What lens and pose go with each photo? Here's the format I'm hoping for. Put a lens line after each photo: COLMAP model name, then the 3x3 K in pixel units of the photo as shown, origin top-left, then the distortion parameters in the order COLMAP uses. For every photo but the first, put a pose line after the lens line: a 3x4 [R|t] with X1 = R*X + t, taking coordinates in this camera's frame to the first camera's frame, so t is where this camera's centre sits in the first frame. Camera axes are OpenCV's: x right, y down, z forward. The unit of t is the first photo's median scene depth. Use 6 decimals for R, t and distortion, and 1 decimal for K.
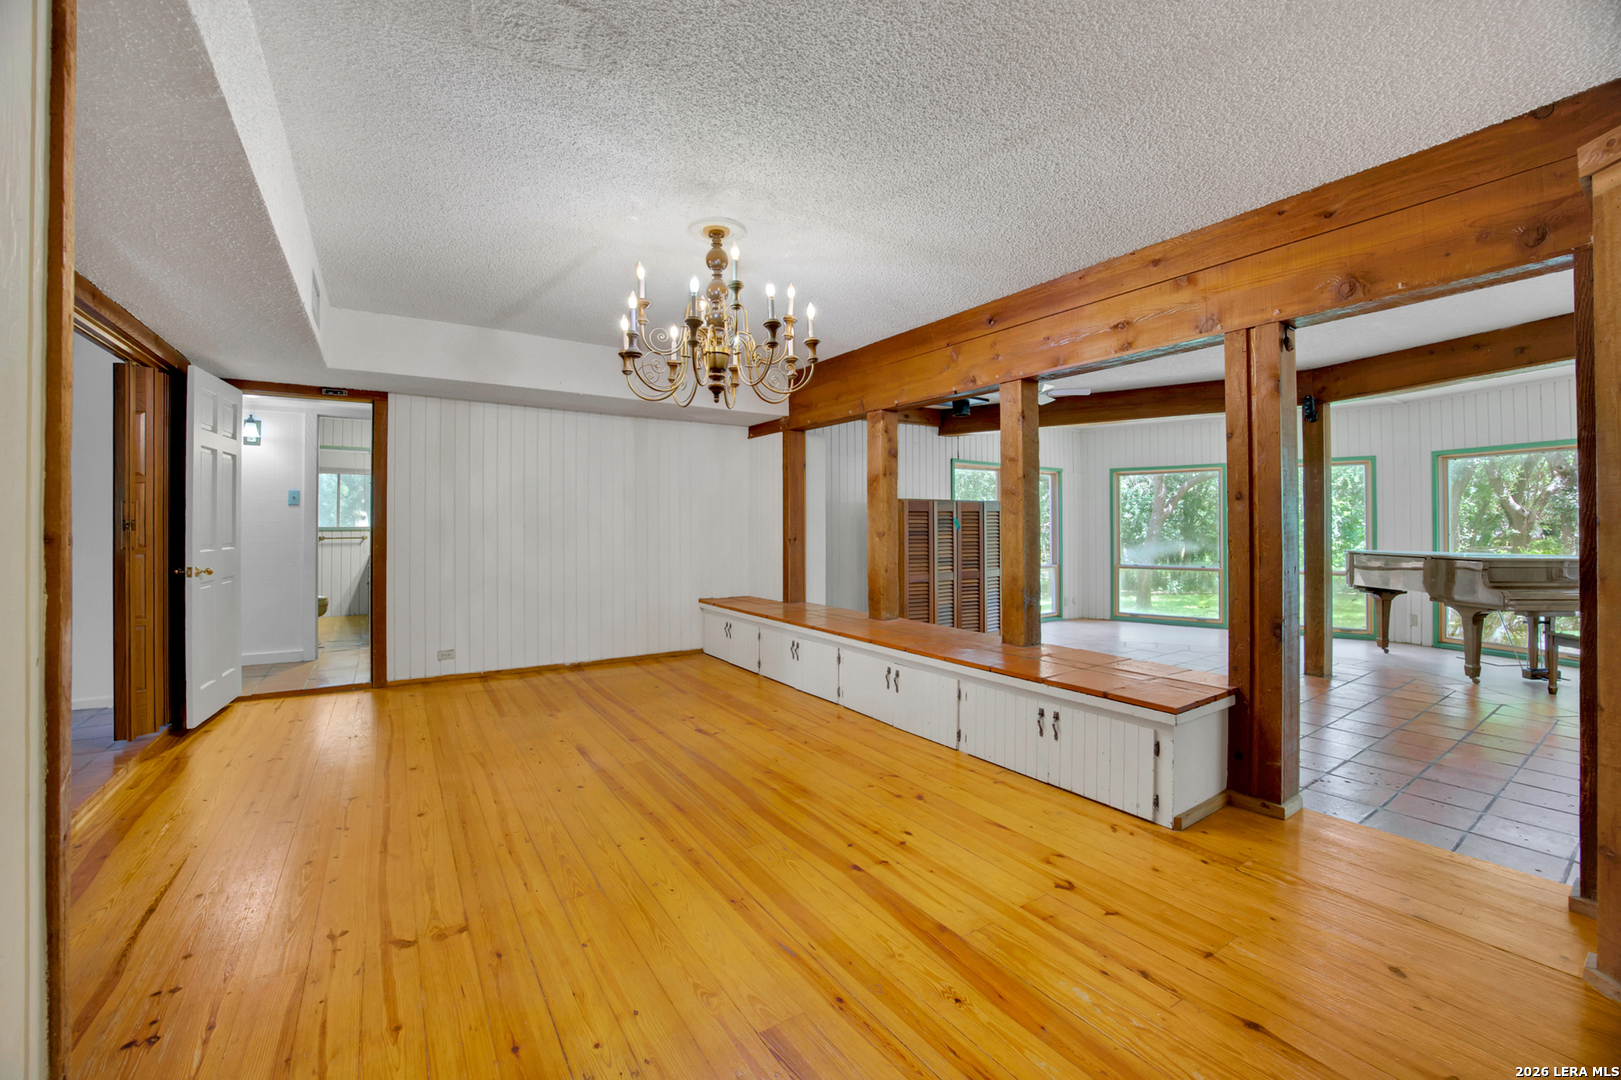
lens RADIAL K [[669.2, 0, 808.3], [0, 669.2, 534.5], [0, 0, 1]] dist [-0.047405, 0.000280]
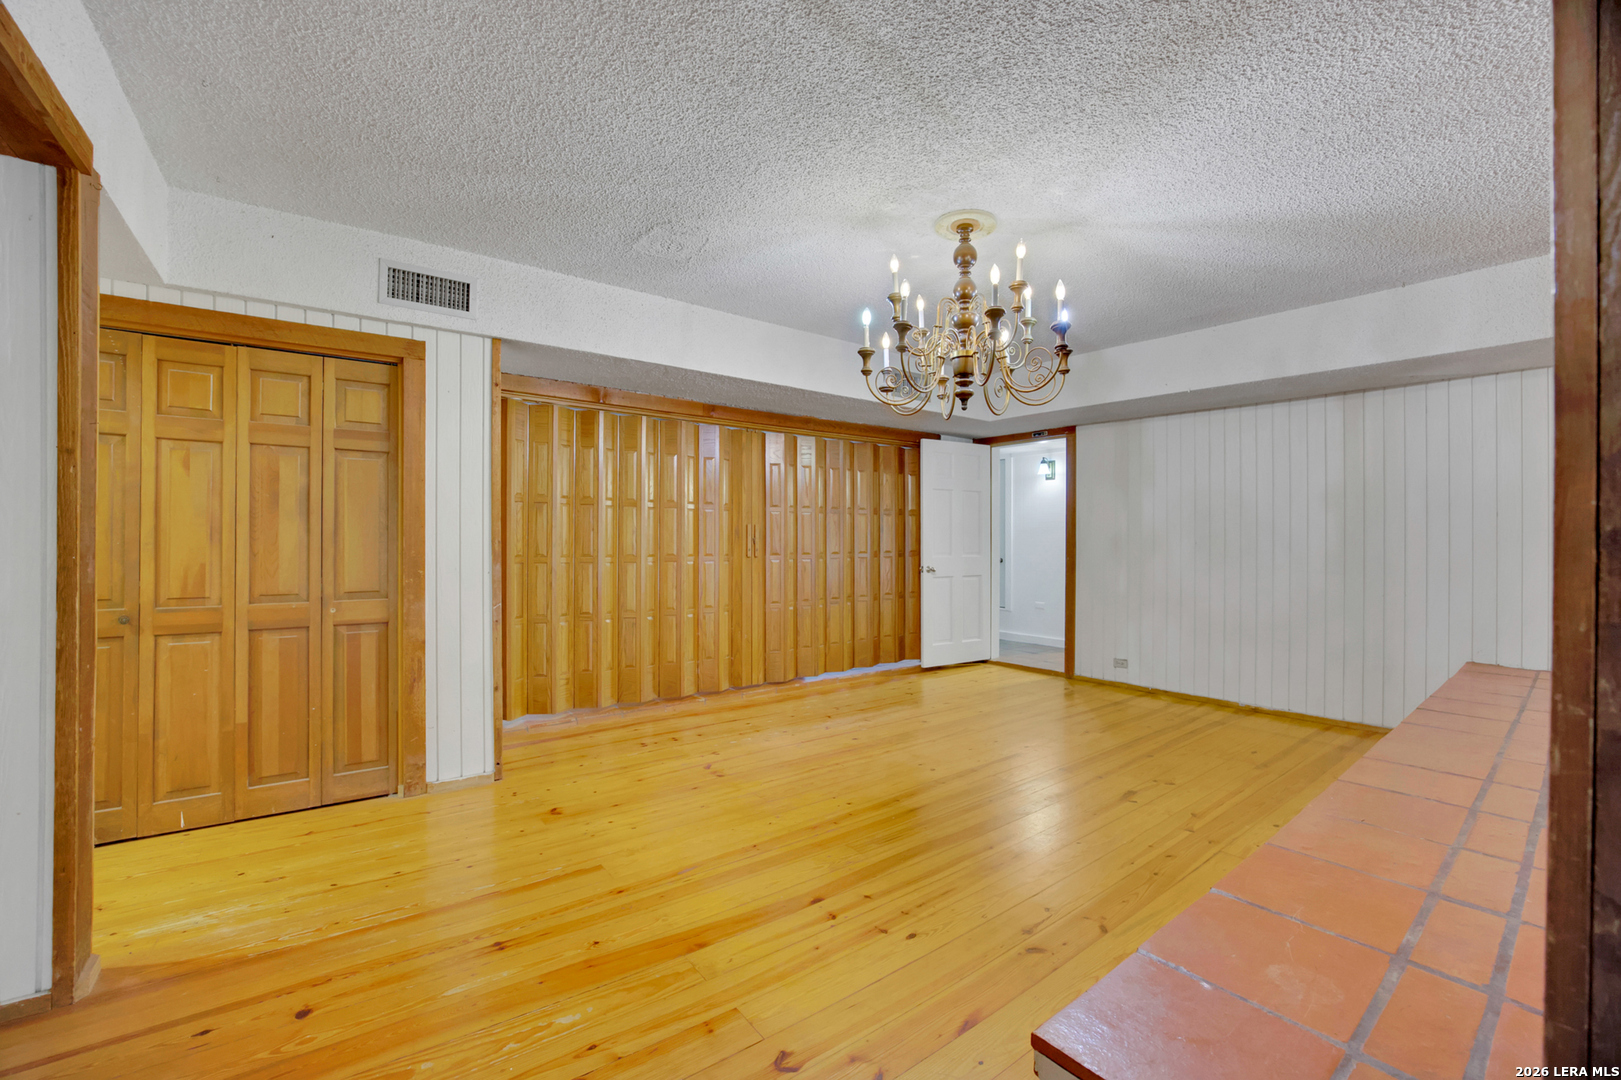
lens RADIAL K [[669.2, 0, 808.3], [0, 669.2, 534.5], [0, 0, 1]] dist [-0.047405, 0.000280]
pose [[0.060191, -0.010141, -0.998135, 0.895531], [-0.016908, 0.999795, -0.011177, -0.005029], [0.998044, 0.017549, 0.060007, 0.813778]]
